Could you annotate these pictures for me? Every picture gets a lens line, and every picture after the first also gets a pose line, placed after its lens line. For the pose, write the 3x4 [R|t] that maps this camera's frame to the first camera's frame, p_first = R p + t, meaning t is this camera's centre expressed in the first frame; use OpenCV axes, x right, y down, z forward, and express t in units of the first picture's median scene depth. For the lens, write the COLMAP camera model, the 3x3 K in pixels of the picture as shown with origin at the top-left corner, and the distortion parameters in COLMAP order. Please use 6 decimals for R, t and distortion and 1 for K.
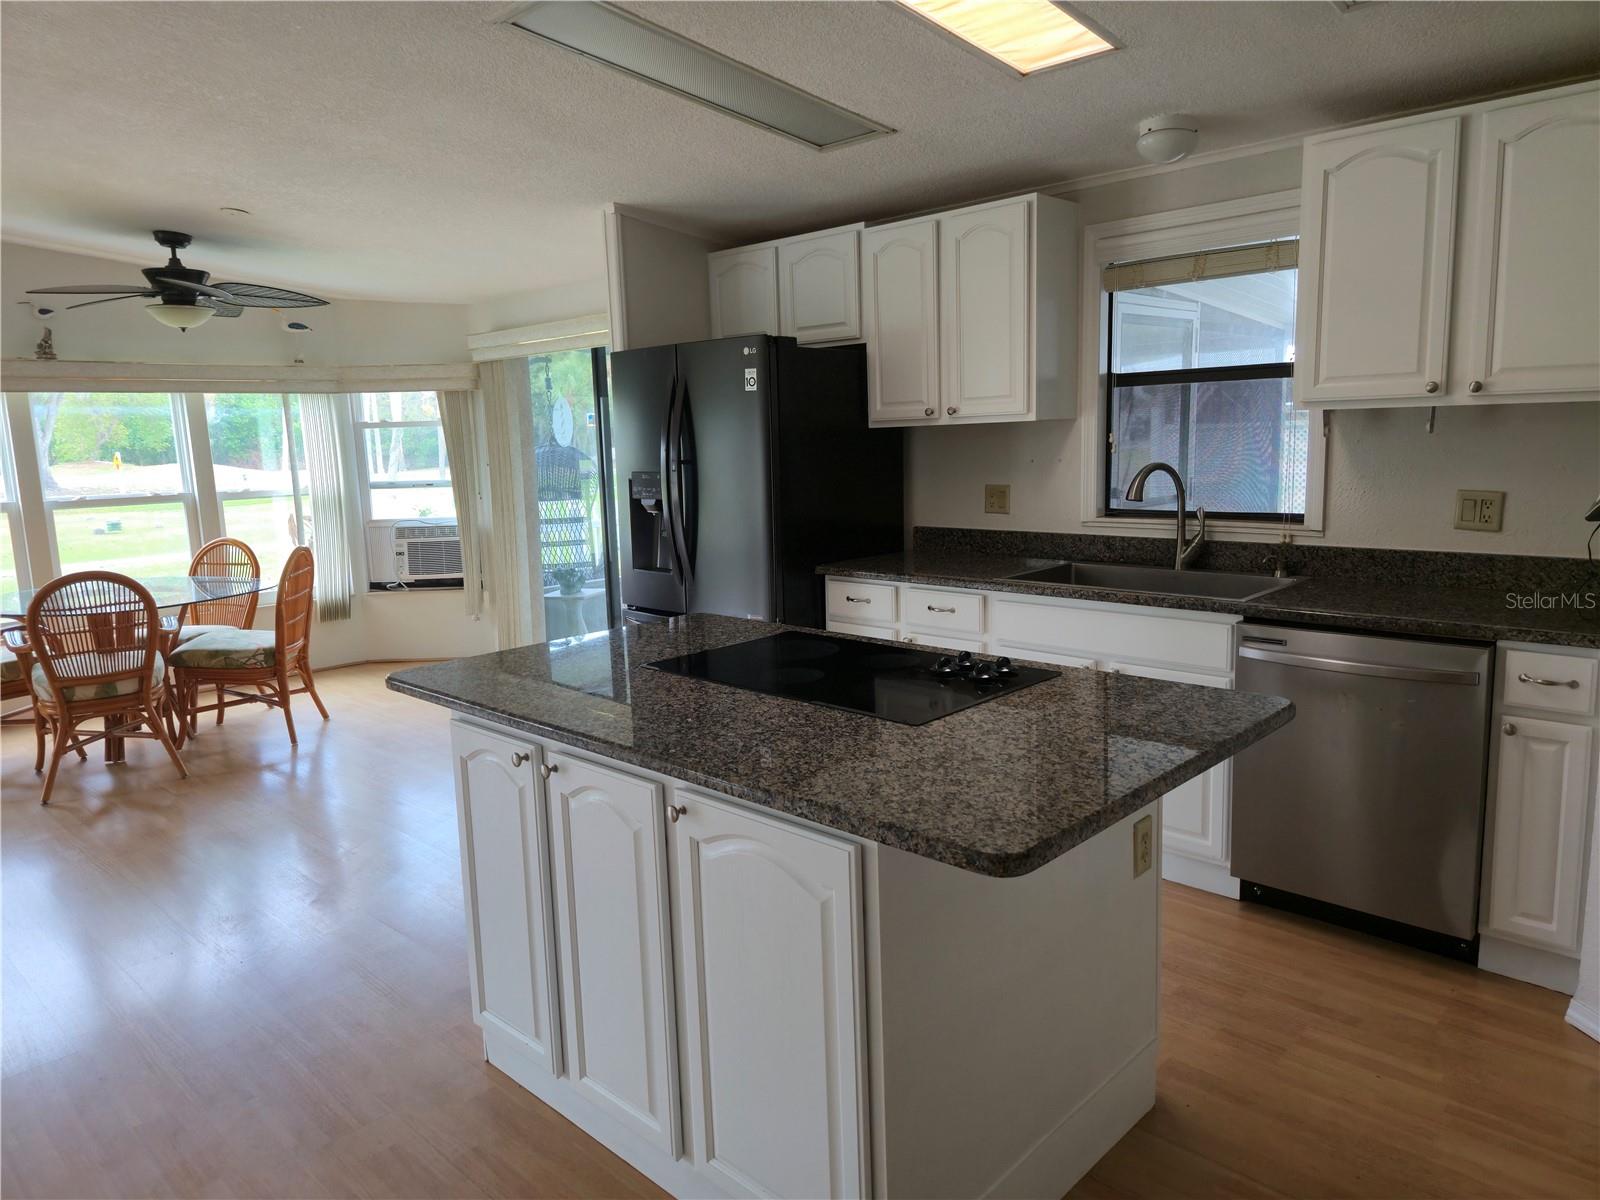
lens RADIAL K [[1085.6, 0, 802.0], [0, 1085.6, 595.7], [0, 0, 1]] dist [0.087994, -0.083089]
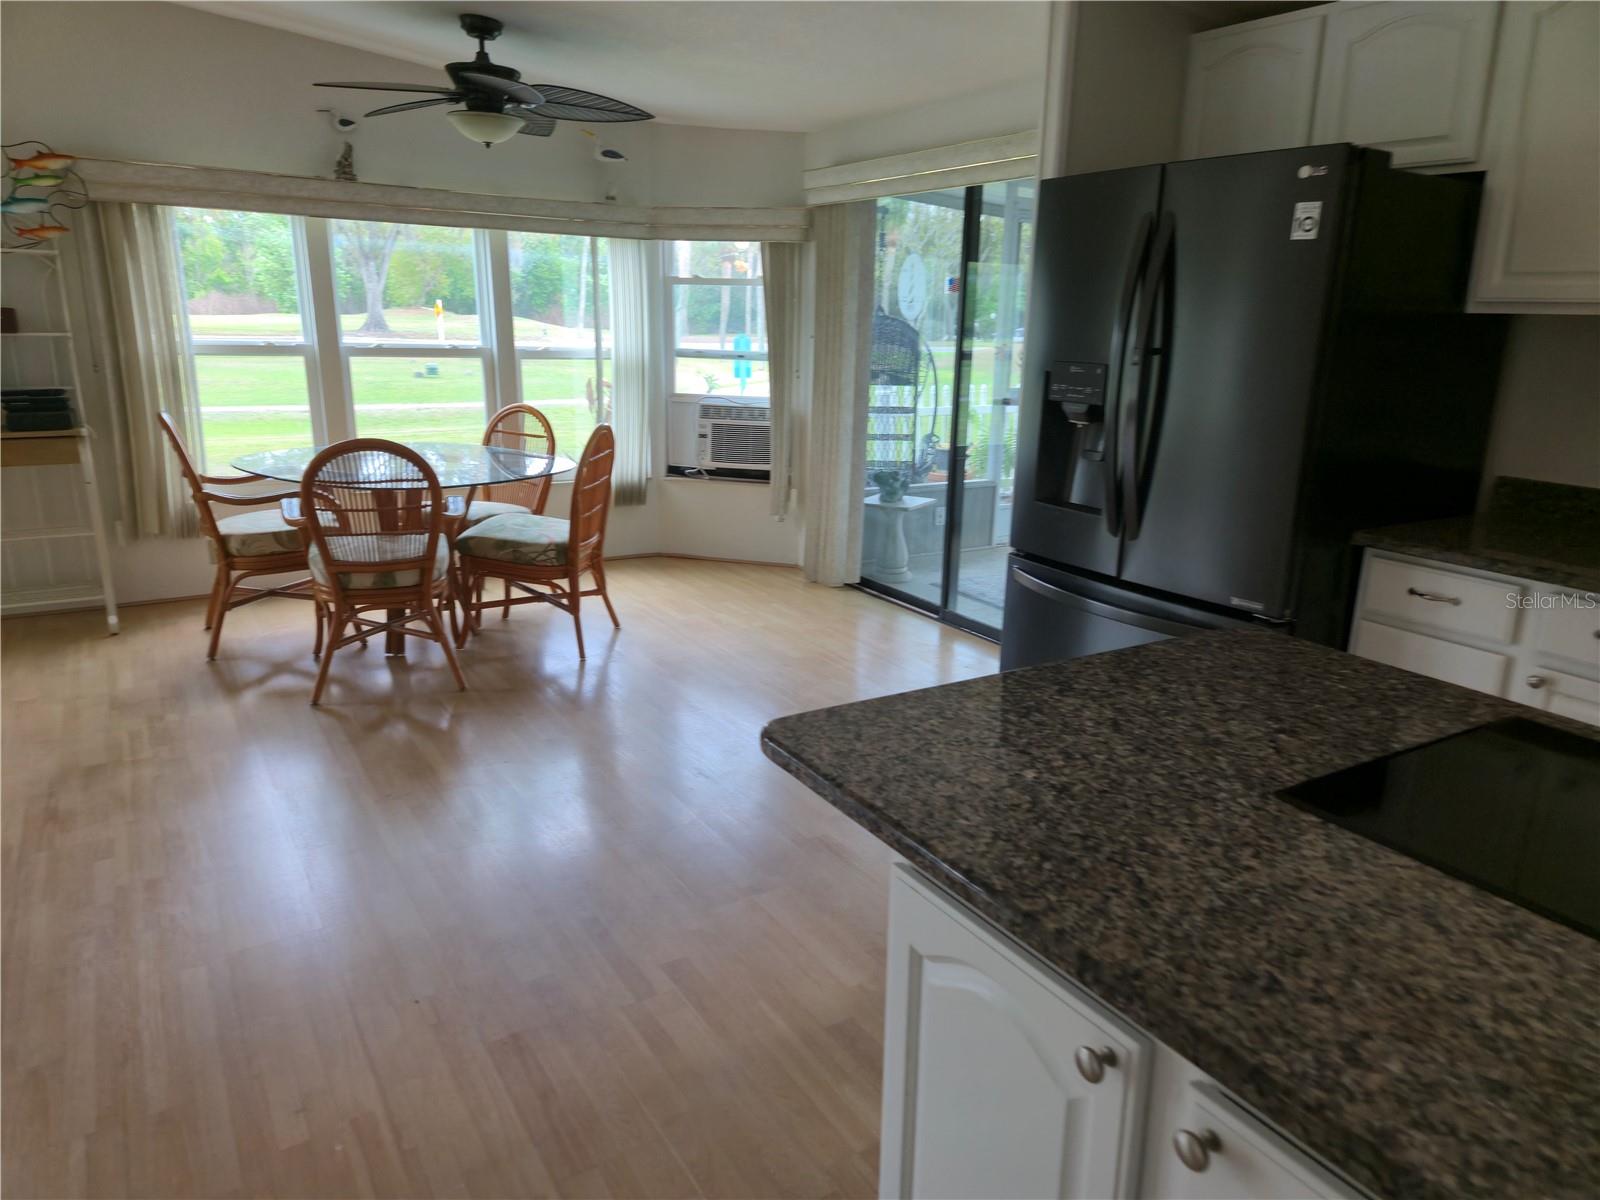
lens RADIAL K [[1039.4, 0, 805.8], [0, 1039.4, 608.2], [0, 0, 1]] dist [0.082066, -0.076397]
pose [[0.971883, 0.118143, -0.203680, -0.152744], [-0.091333, 0.986439, 0.136372, -0.034953], [0.217029, -0.113935, 0.969493, 0.299026]]
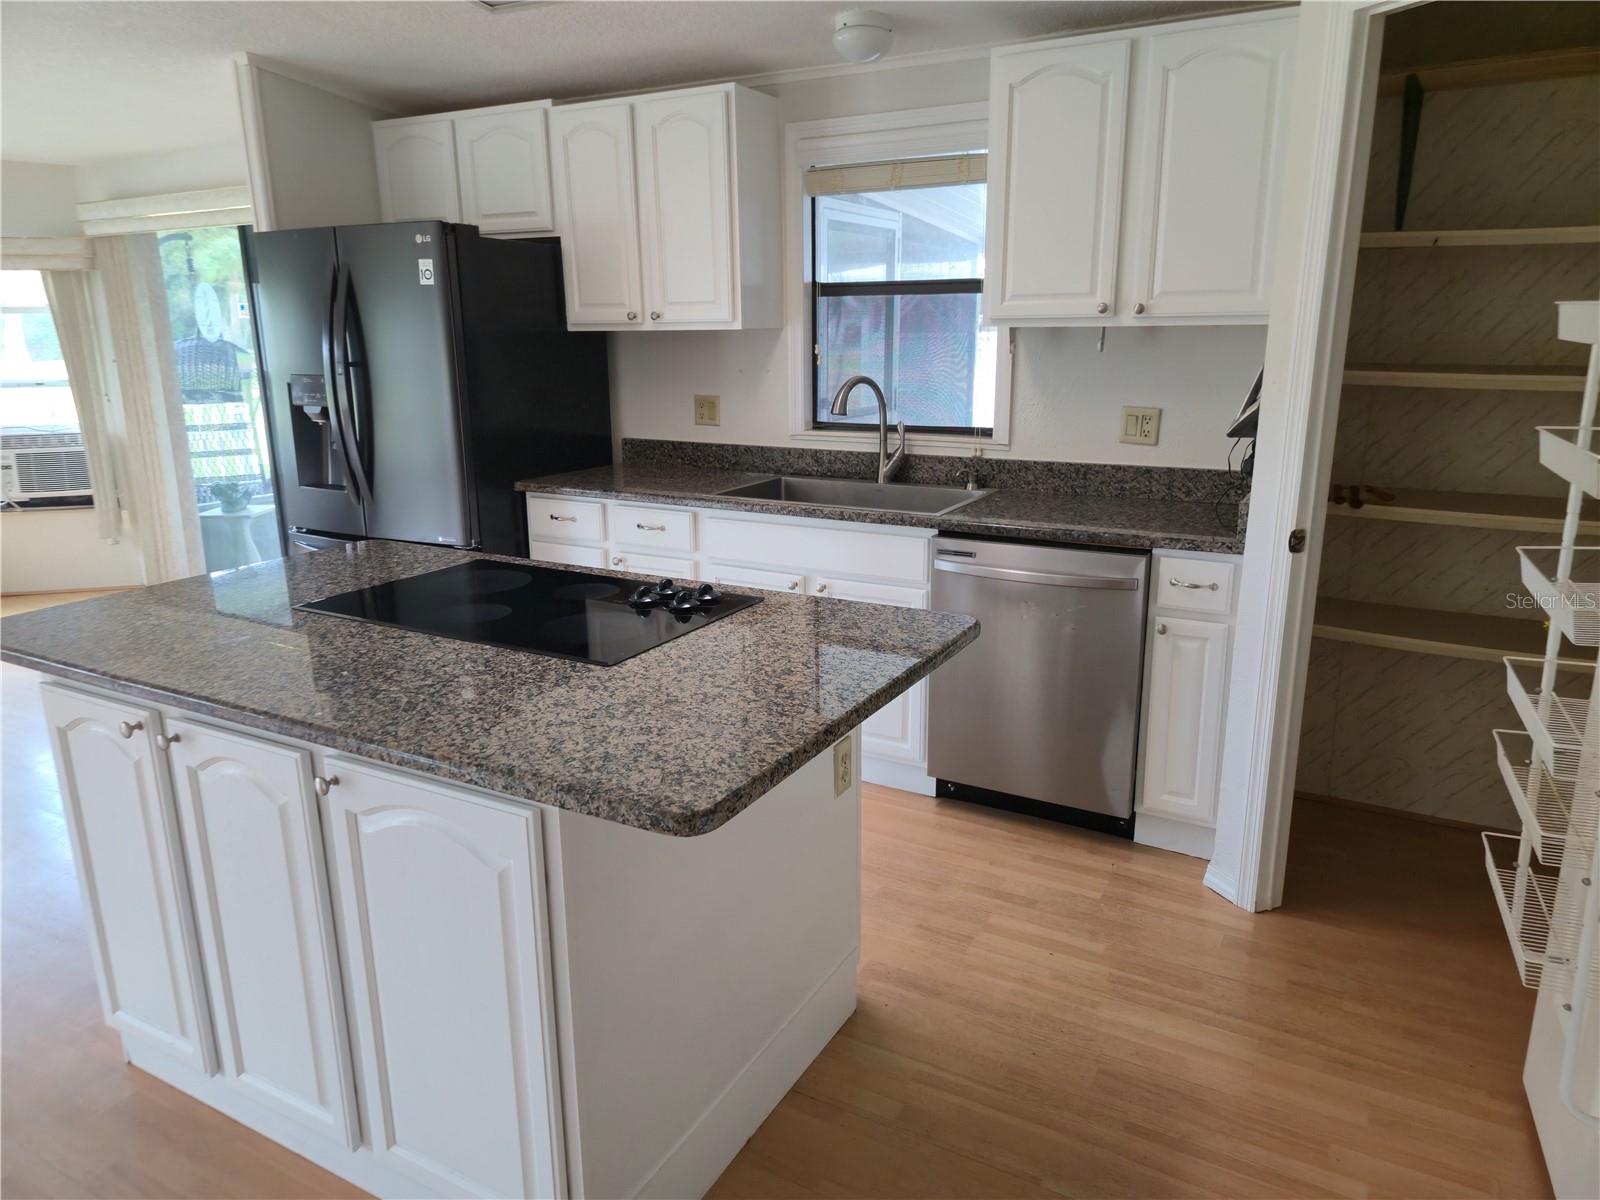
lens RADIAL K [[1079.7, 0, 813.3], [0, 1079.7, 599.4], [0, 0, 1]] dist [0.084943, -0.080153]
pose [[0.966799, -0.040826, 0.252257, 0.019350], [0.017336, 0.995360, 0.094650, -0.010098], [-0.254951, -0.087135, 0.963020, 0.030327]]
